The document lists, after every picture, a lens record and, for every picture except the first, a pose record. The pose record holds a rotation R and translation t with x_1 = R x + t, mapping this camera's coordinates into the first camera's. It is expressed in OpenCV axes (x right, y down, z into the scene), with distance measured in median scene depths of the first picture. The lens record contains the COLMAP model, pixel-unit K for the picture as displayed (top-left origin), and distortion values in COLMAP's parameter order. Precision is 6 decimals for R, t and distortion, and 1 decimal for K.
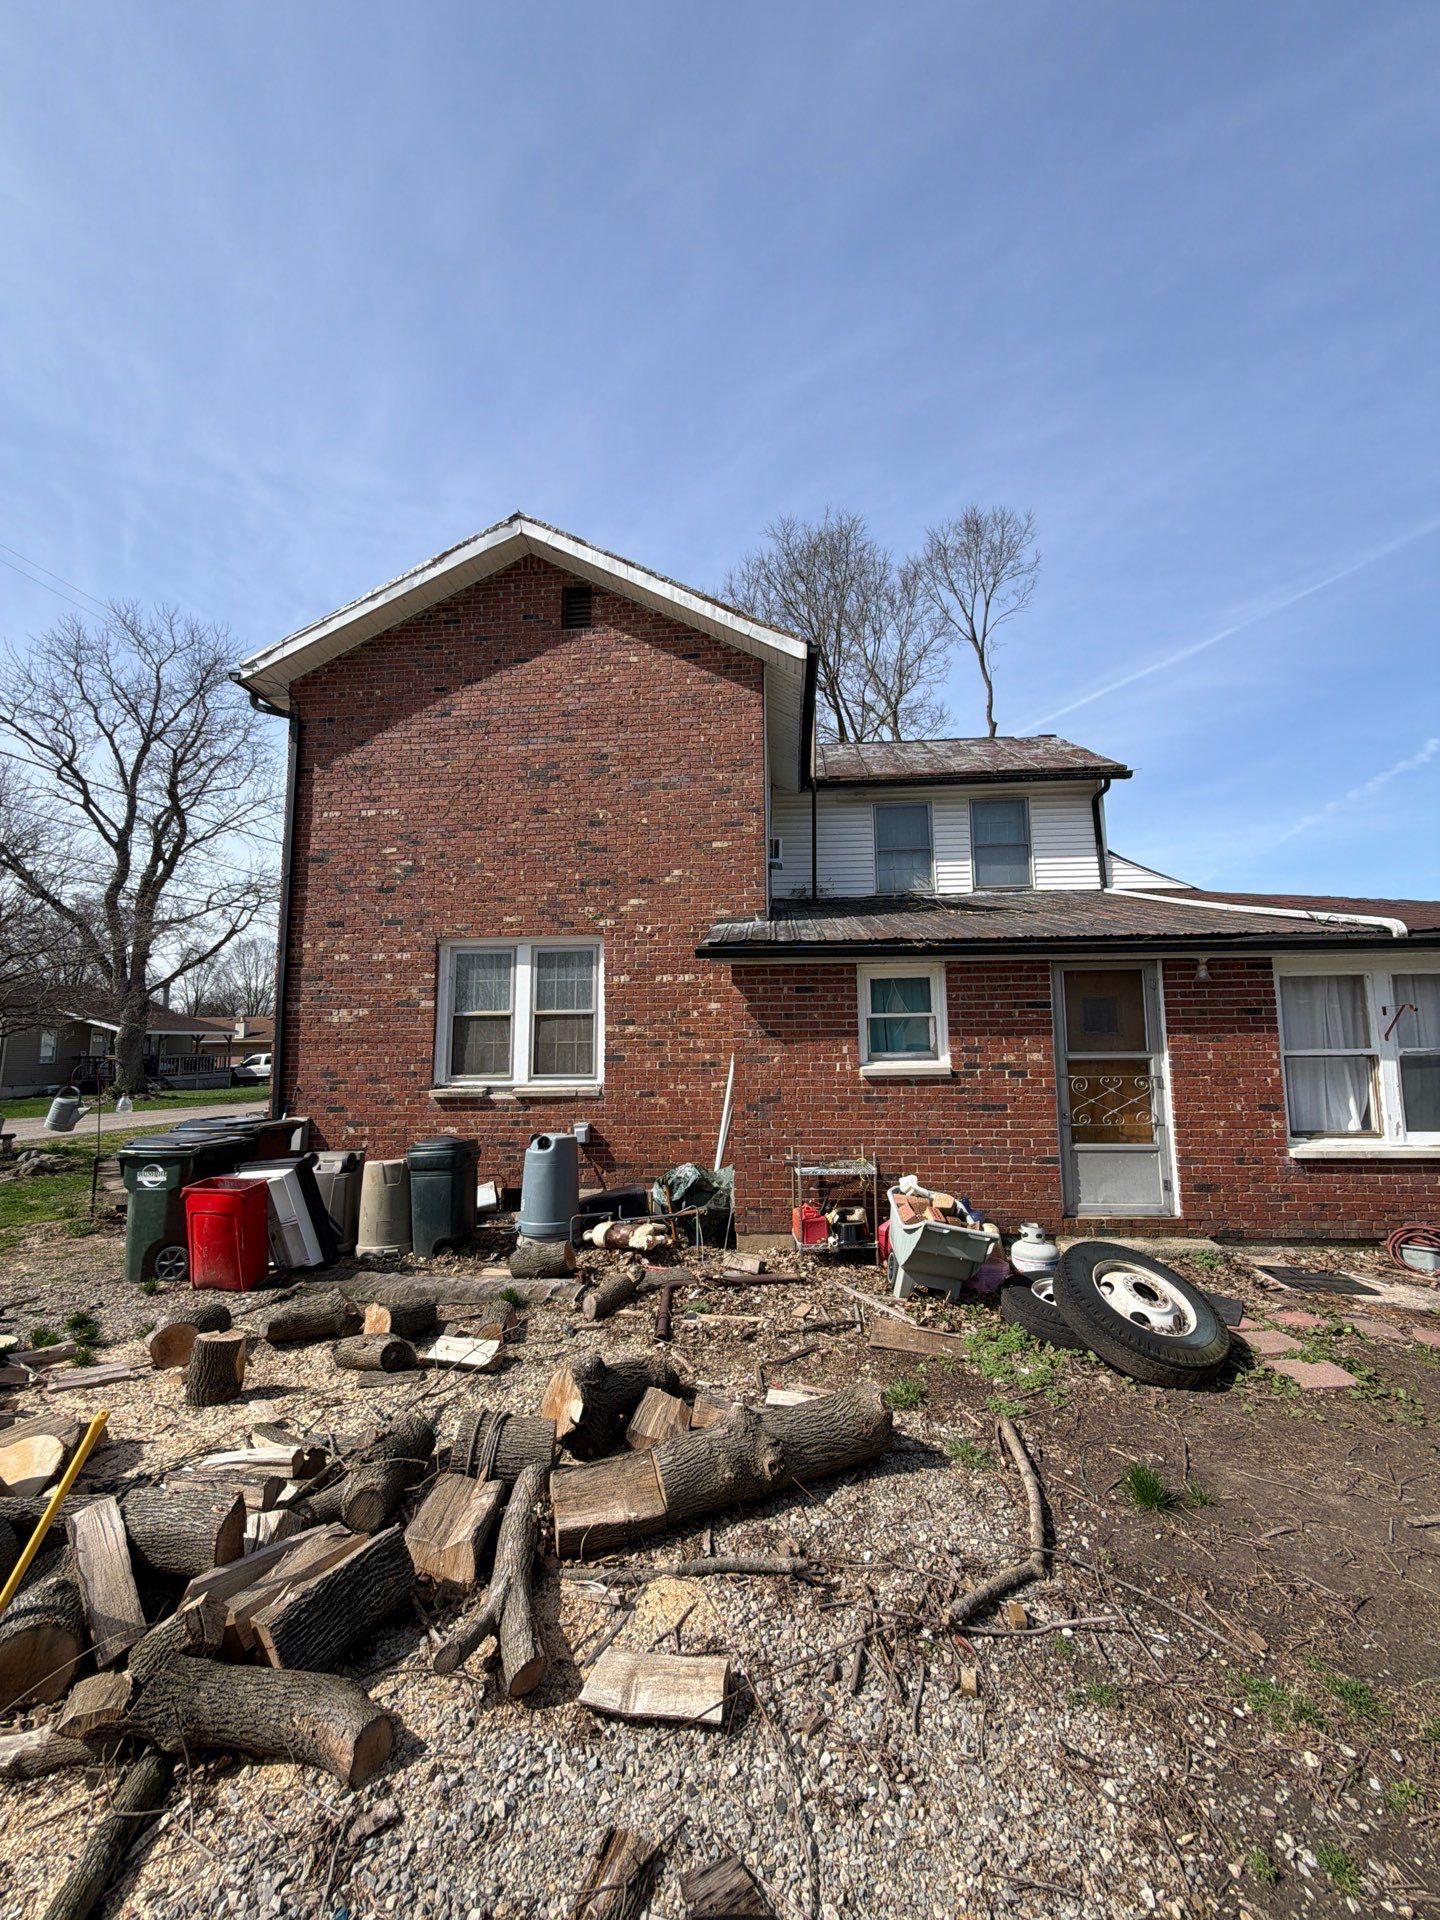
lens RADIAL K [[778.0, 0, 724.6], [0, 778.0, 947.1], [0, 0, 1]] dist [0.002024, -0.002655]
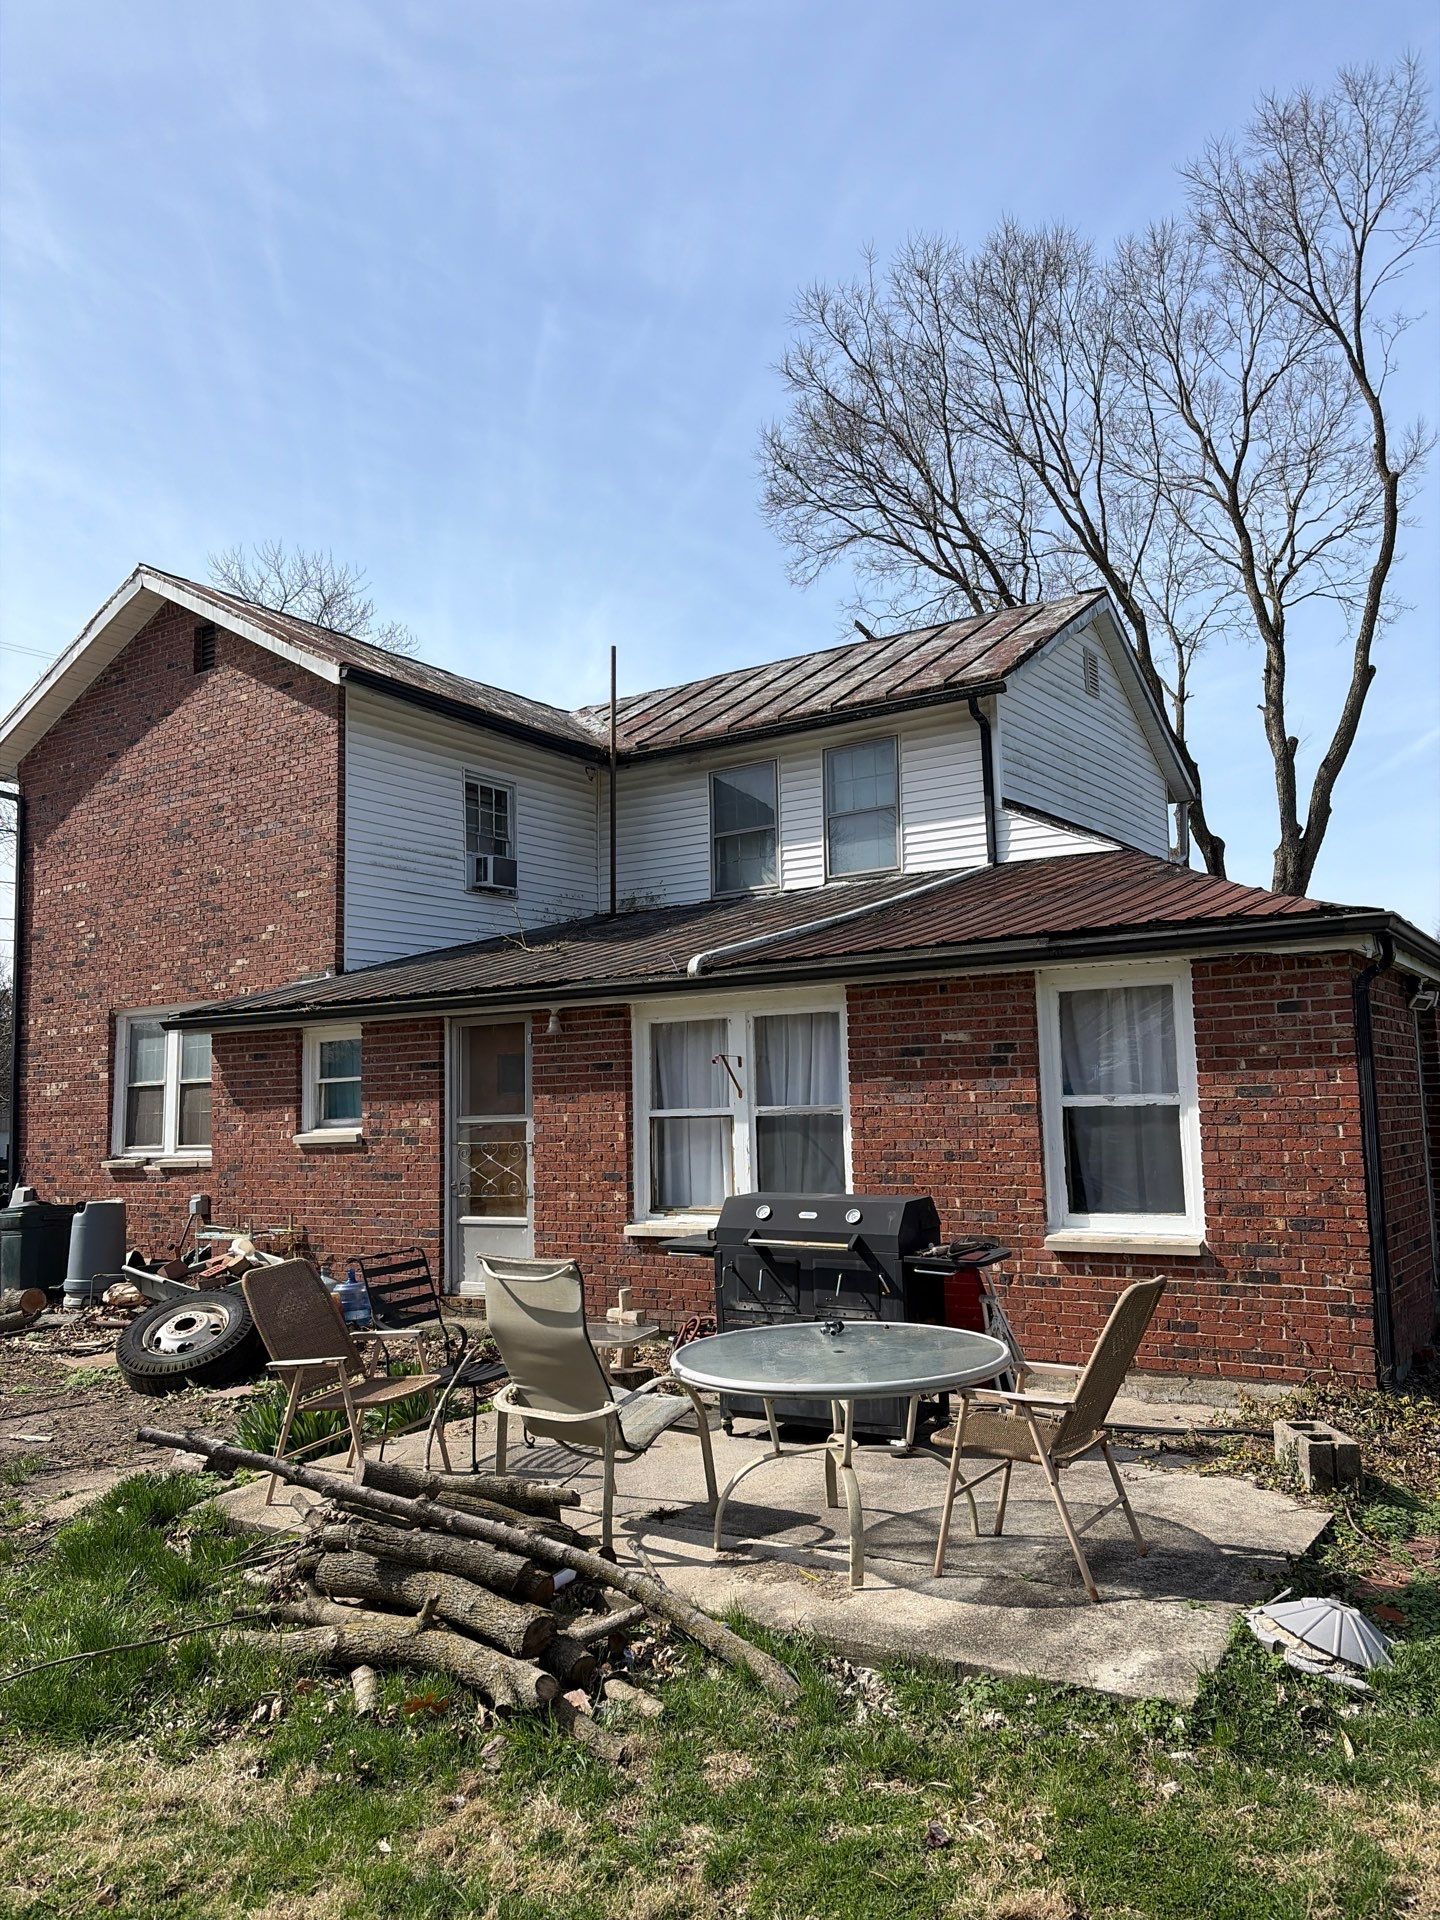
lens RADIAL K [[1457.4, 0, 733.4], [0, 1457.4, 957.1], [0, 0, 1]] dist [0.041784, -0.041229]
pose [[0.877271, -0.063865, -0.475728, 1.241981], [0.075318, 0.997147, 0.005029, -0.028629], [0.474050, -0.040242, 0.879578, -0.276176]]
